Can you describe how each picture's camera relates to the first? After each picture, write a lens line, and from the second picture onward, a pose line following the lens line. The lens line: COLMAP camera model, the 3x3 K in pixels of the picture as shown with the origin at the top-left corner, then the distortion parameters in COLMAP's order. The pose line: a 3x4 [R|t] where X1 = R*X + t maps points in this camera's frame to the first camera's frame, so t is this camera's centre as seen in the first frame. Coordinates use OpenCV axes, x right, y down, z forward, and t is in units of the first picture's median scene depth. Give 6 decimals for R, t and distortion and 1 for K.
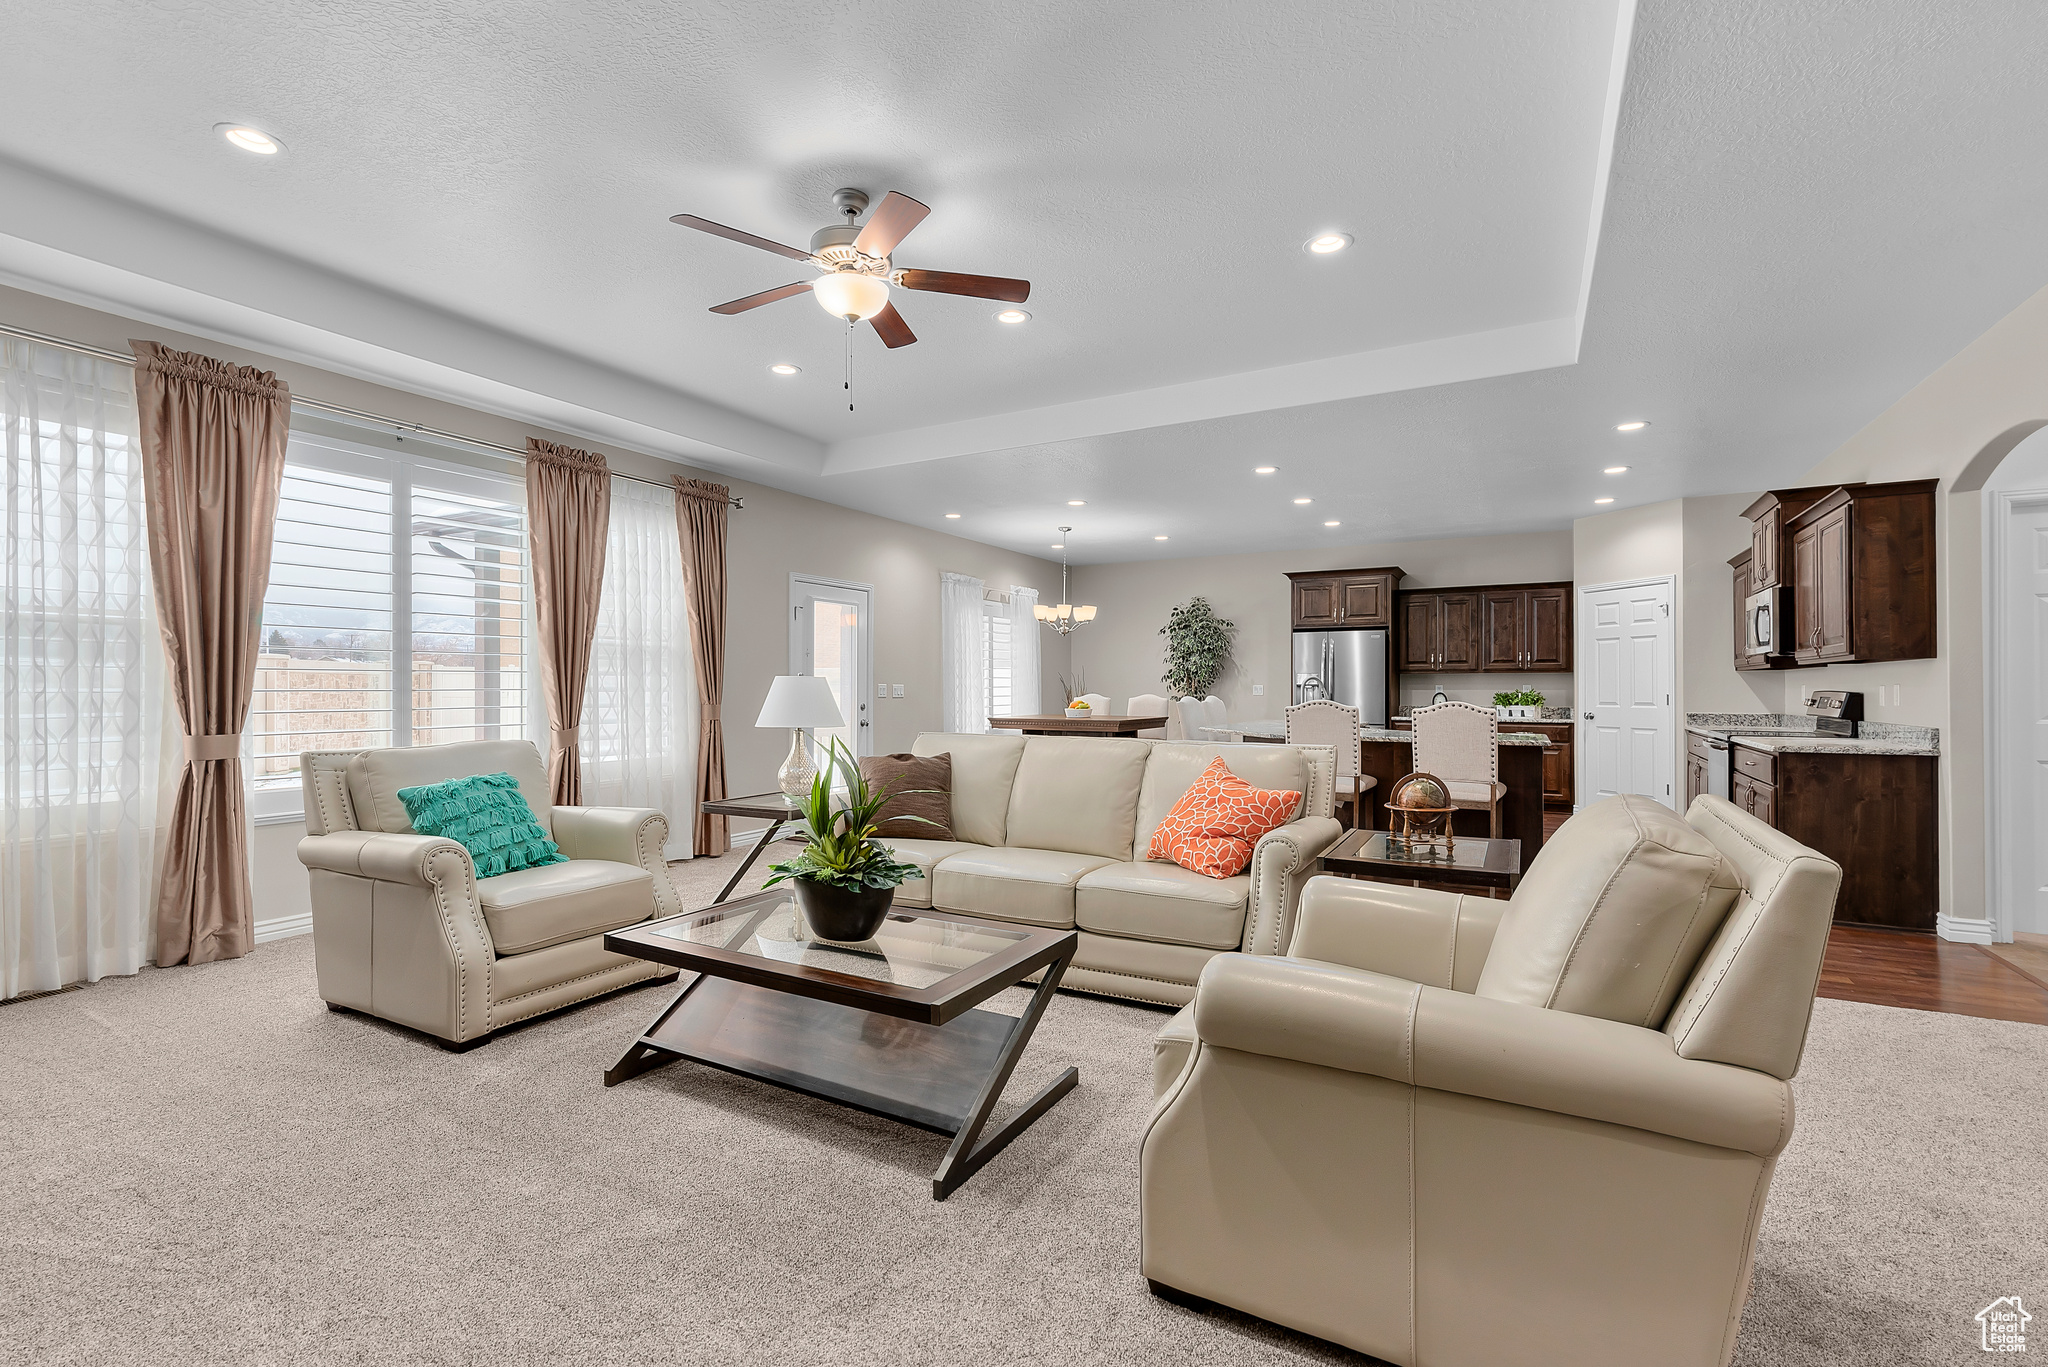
lens RADIAL K [[893.4, 0, 1026.7], [0, 893.4, 688.3], [0, 0, 1]] dist [-0.000327, 0.000954]
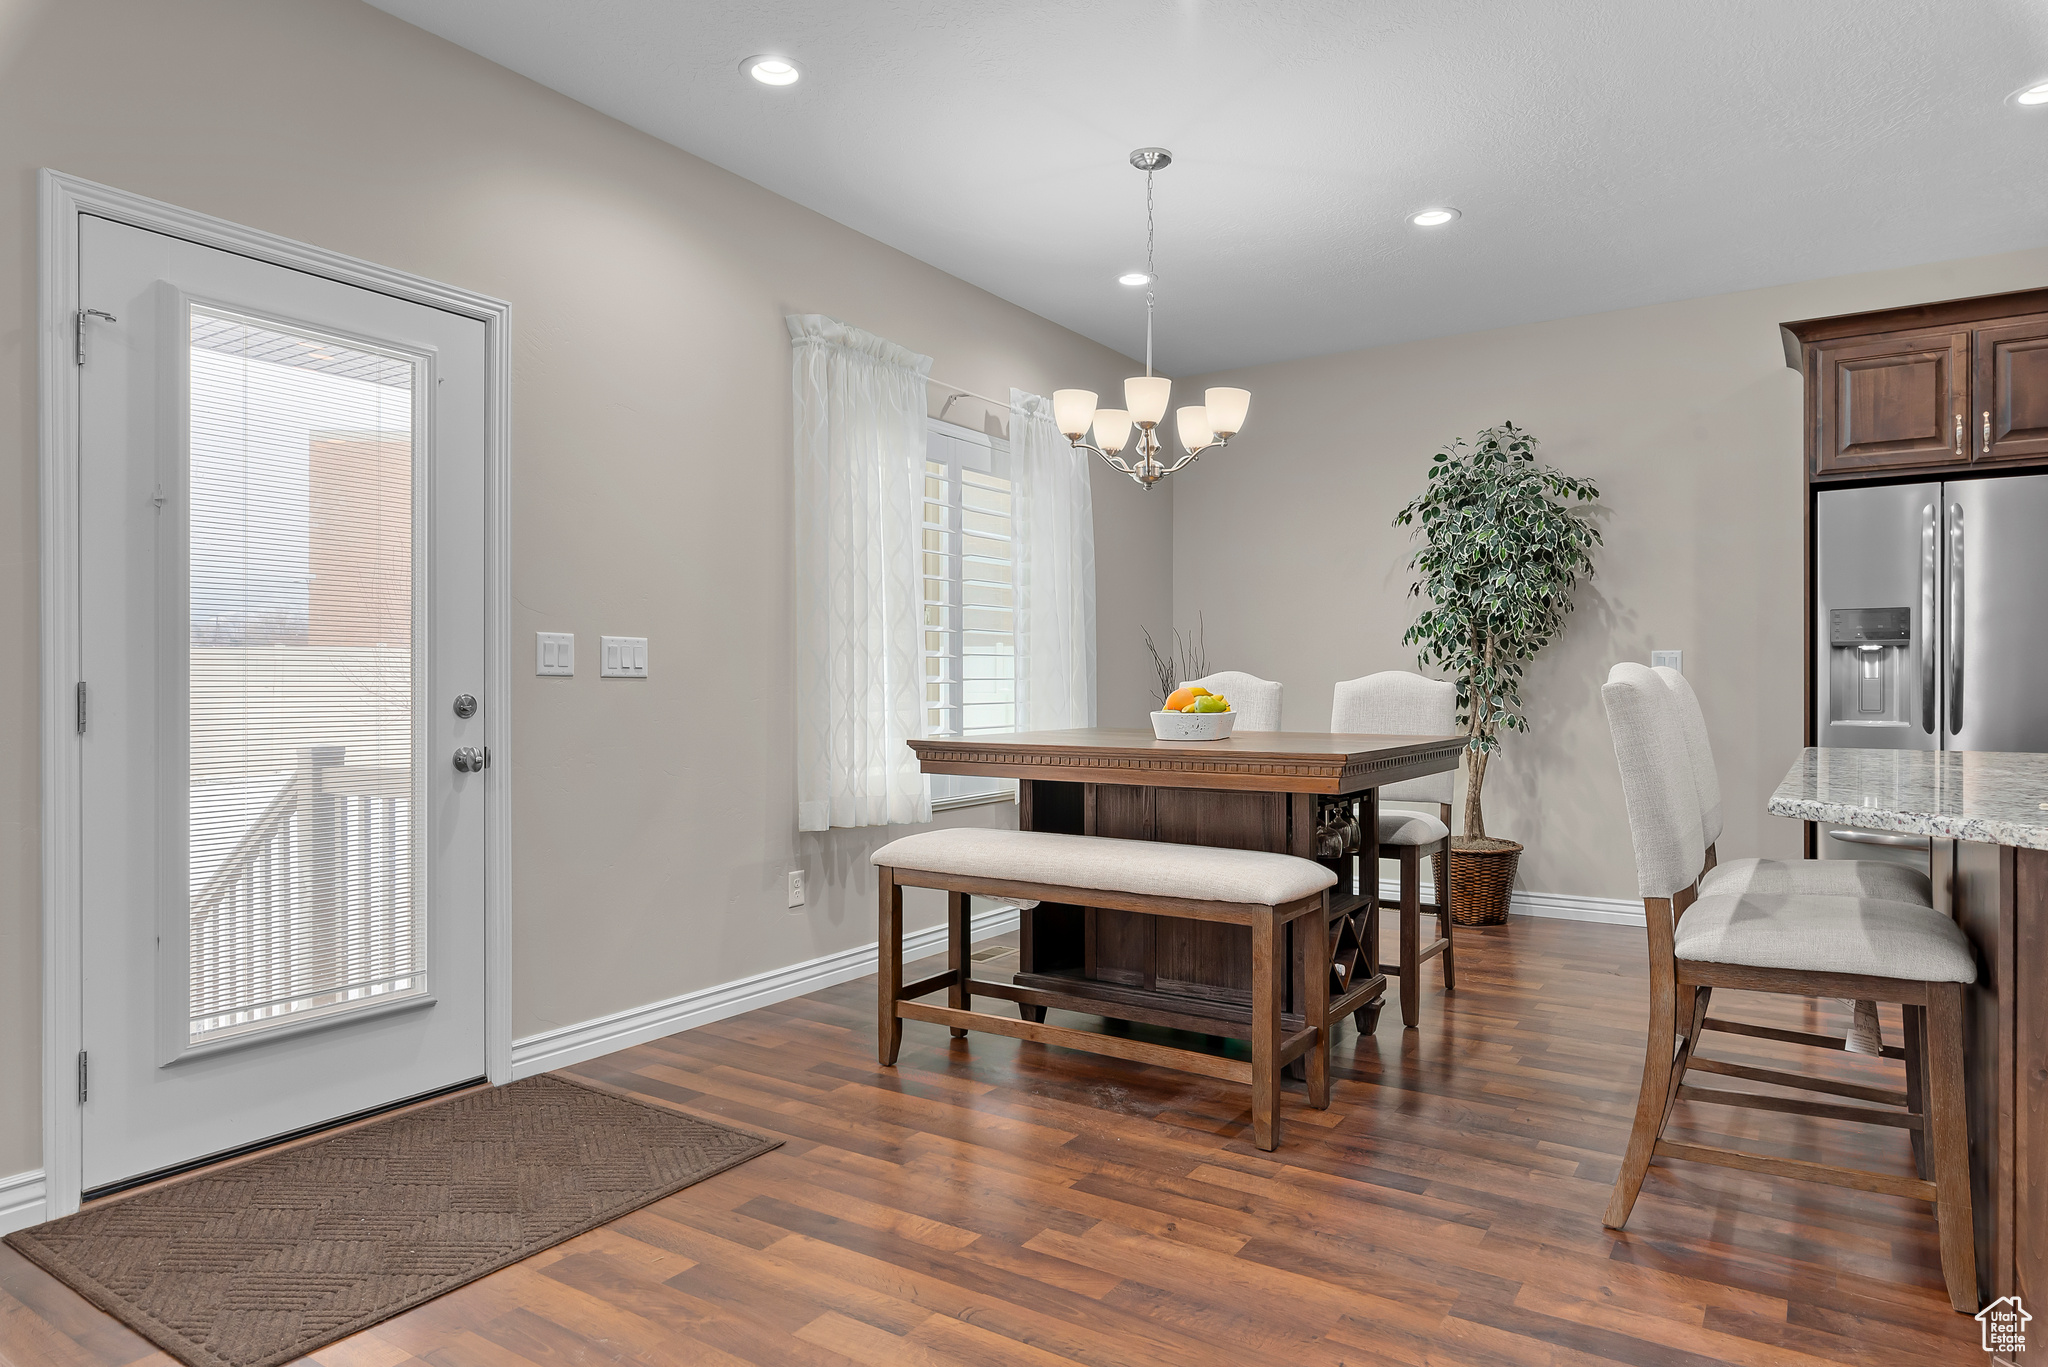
lens RADIAL K [[1220.8, 0, 1030.4], [0, 1220.8, 685.1], [0, 0, 1]] dist [-0.001500, 0.001152]
pose [[0.997696, -0.002185, -0.067815, 0.028562], [0.002112, 0.999997, -0.001150, 0.013264], [0.067817, 0.001004, 0.997697, 0.546574]]
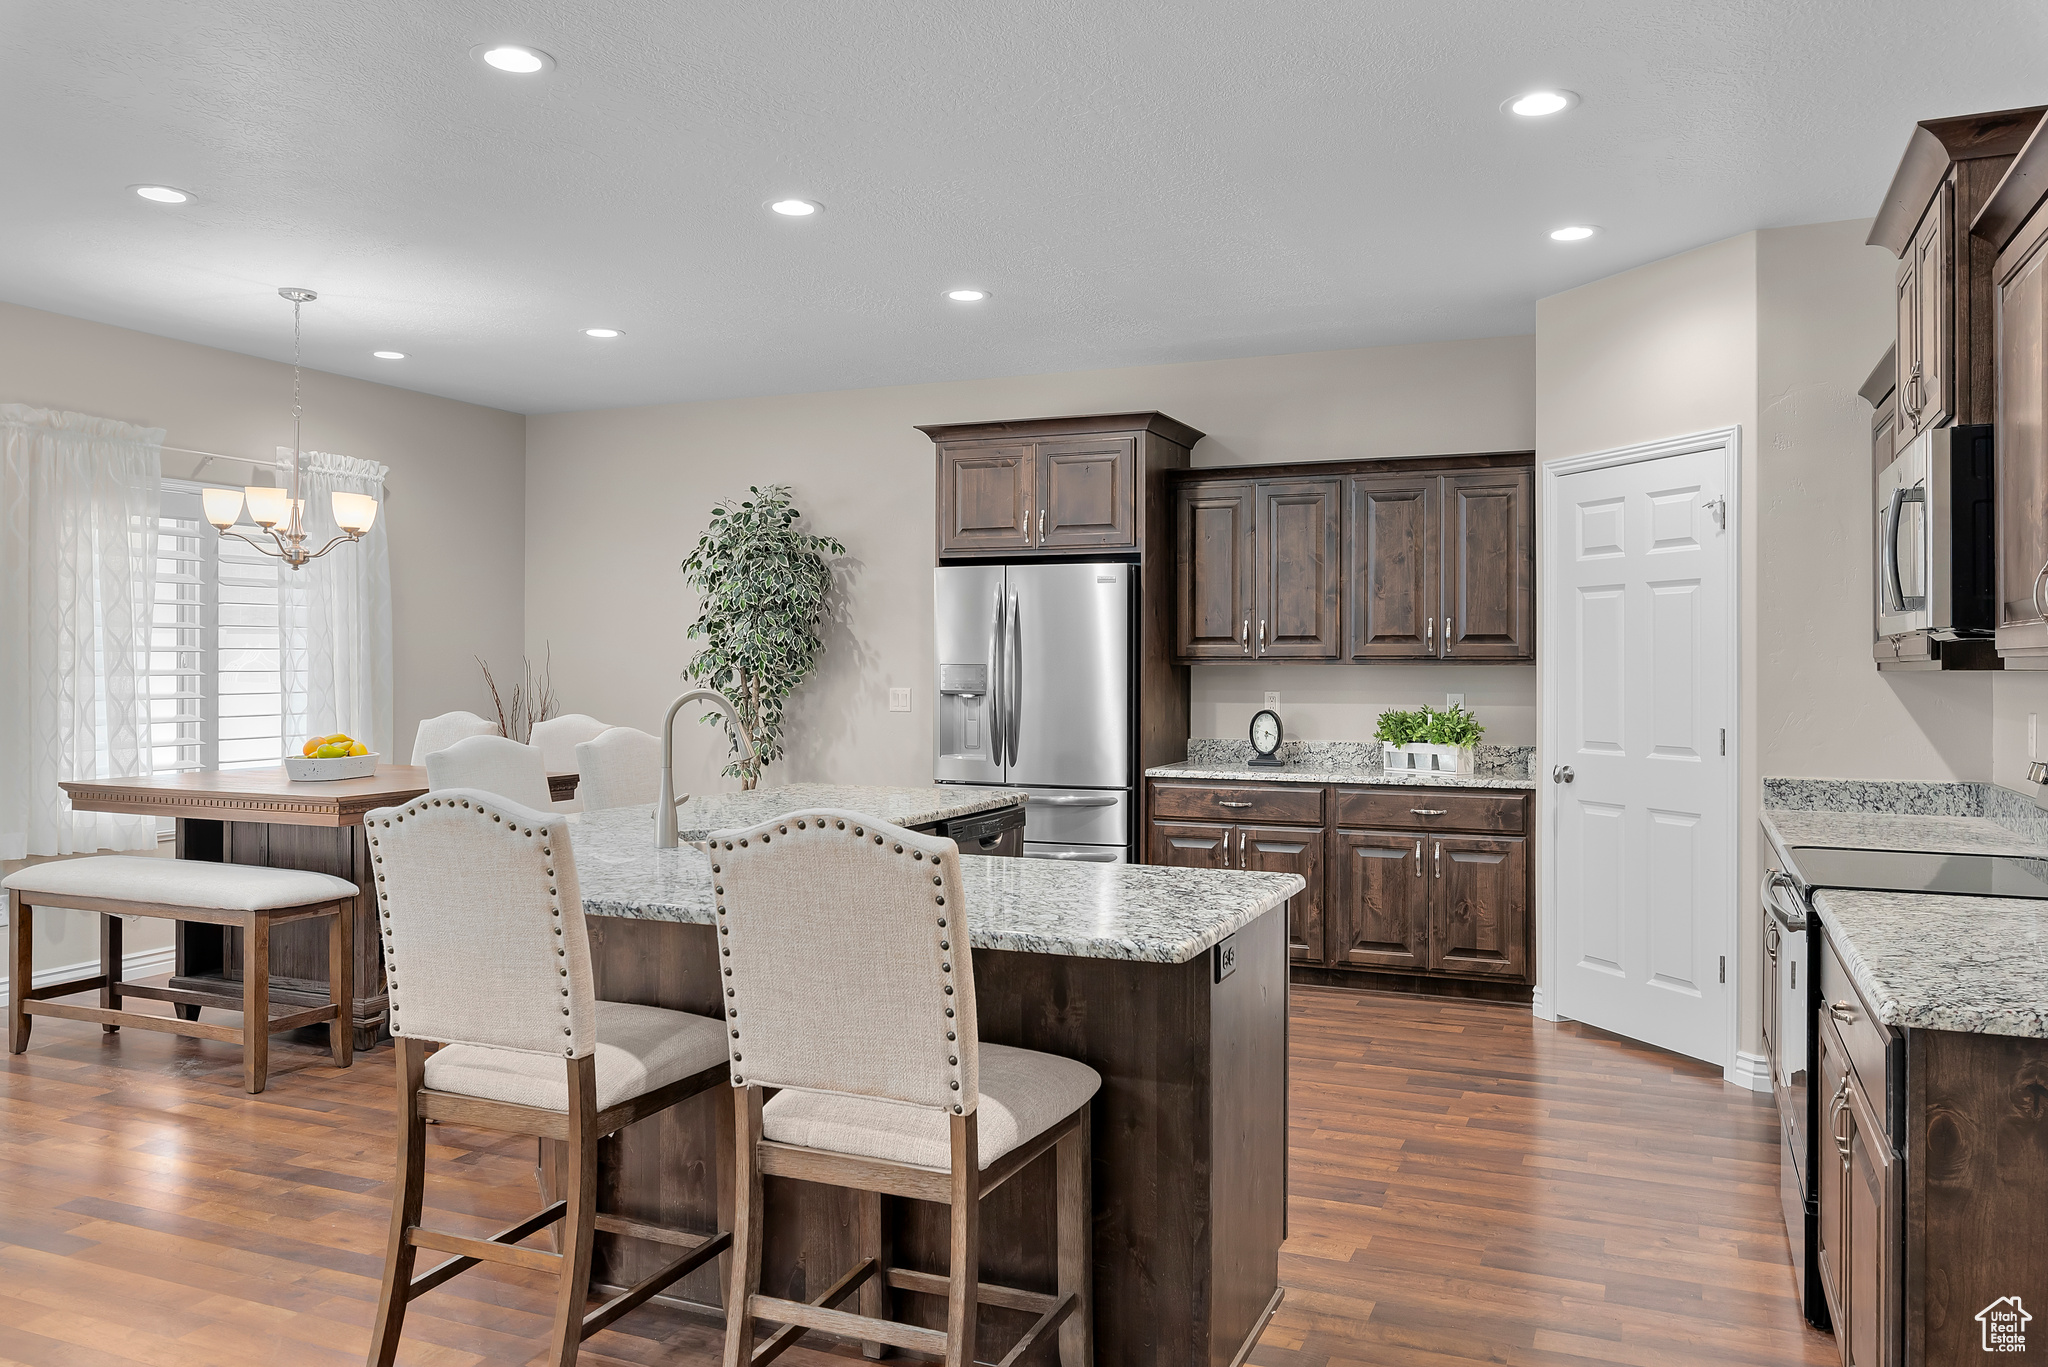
lens RADIAL K [[1500.9, 0, 1020.0], [0, 1500.9, 663.8], [0, 0, 1]] dist [-0.003449, 0.001233]
pose [[0.994403, 0.002293, 0.105627, 0.283405], [-0.002057, 0.999995, -0.002341, -0.016330], [-0.105632, 0.002110, 0.994403, 0.312857]]
